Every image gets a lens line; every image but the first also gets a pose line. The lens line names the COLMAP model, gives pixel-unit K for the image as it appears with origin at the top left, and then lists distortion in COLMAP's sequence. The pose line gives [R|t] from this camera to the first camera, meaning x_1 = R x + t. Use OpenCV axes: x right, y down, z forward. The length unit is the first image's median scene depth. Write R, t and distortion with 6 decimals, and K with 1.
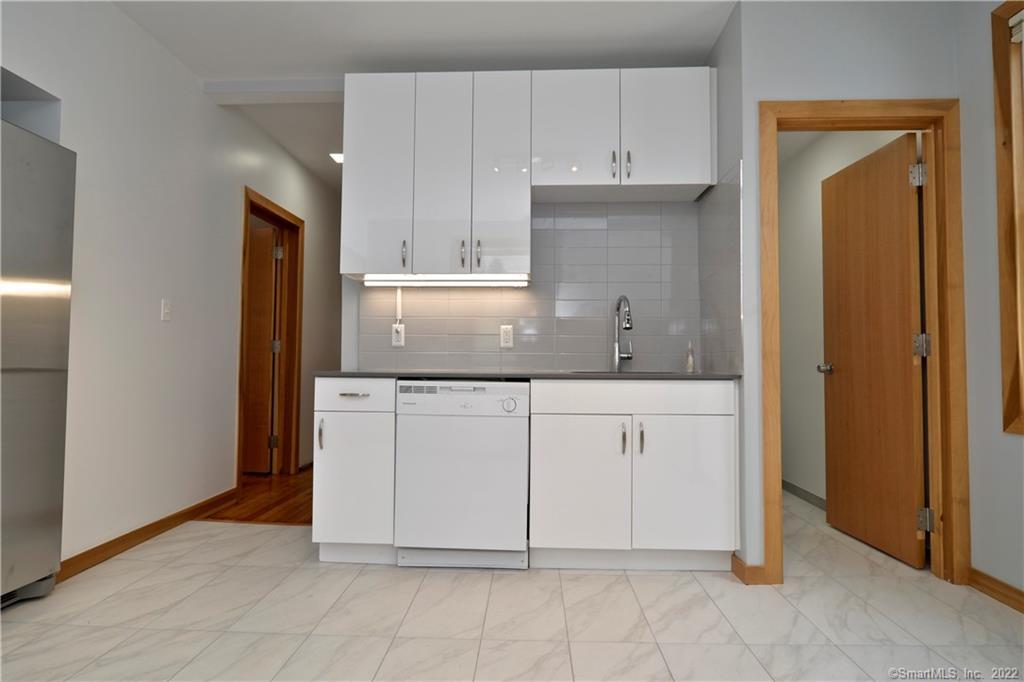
lens RADIAL K [[558.7, 0, 525.0], [0, 558.7, 337.2], [0, 0, 1]] dist [-0.012657, 0.005687]
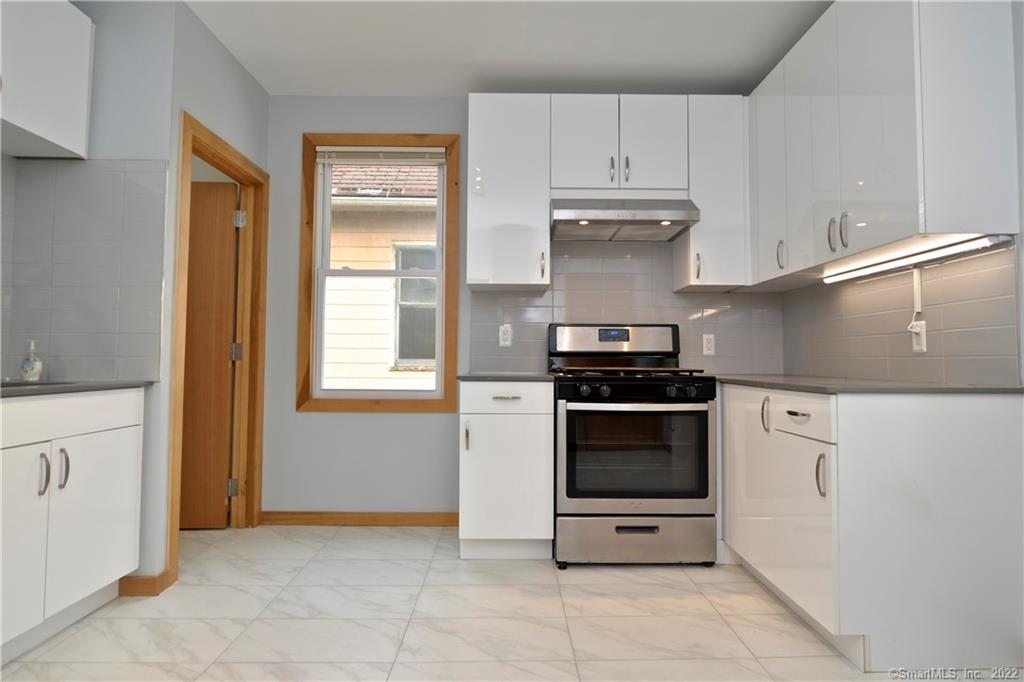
lens RADIAL K [[527.7, 0, 518.3], [0, 527.7, 336.9], [0, 0, 1]] dist [-0.005078, 0.001448]
pose [[-0.031573, 0.039828, 0.998708, -0.539649], [-0.050137, 0.997885, -0.041380, -0.002695], [-0.998243, -0.051379, -0.029510, 0.397752]]
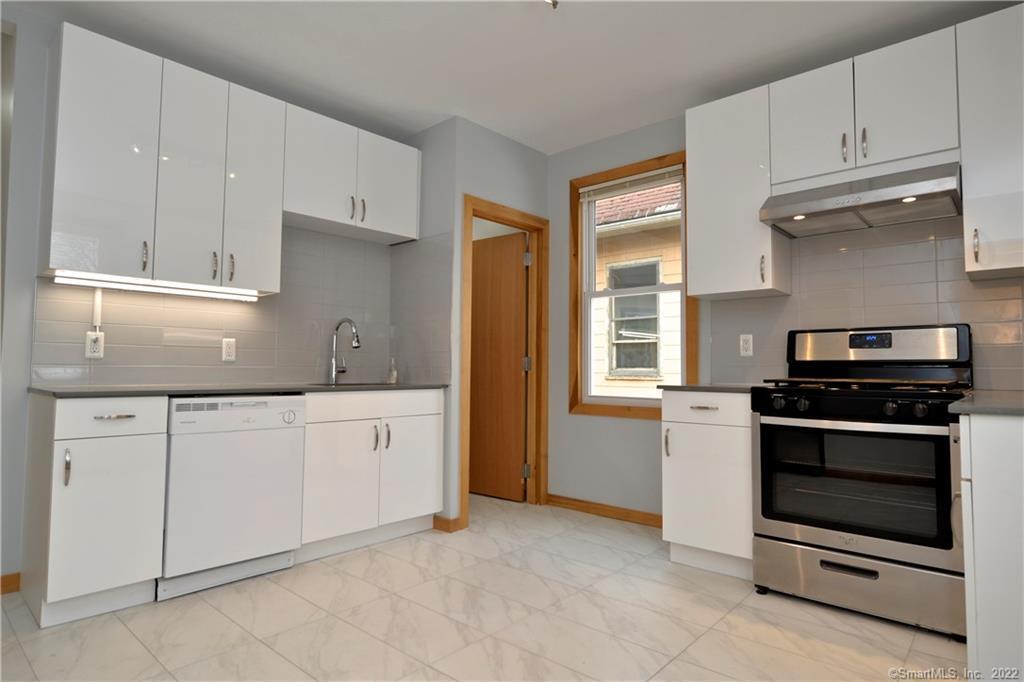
lens RADIAL K [[558.7, 0, 533.7], [0, 558.7, 336.8], [0, 0, 1]] dist [-0.012657, 0.005687]
pose [[0.628026, 0.044696, 0.776908, -0.569082], [-0.038499, 0.998911, -0.026346, -0.023601], [-0.777240, -0.013364, 0.629063, -0.048922]]
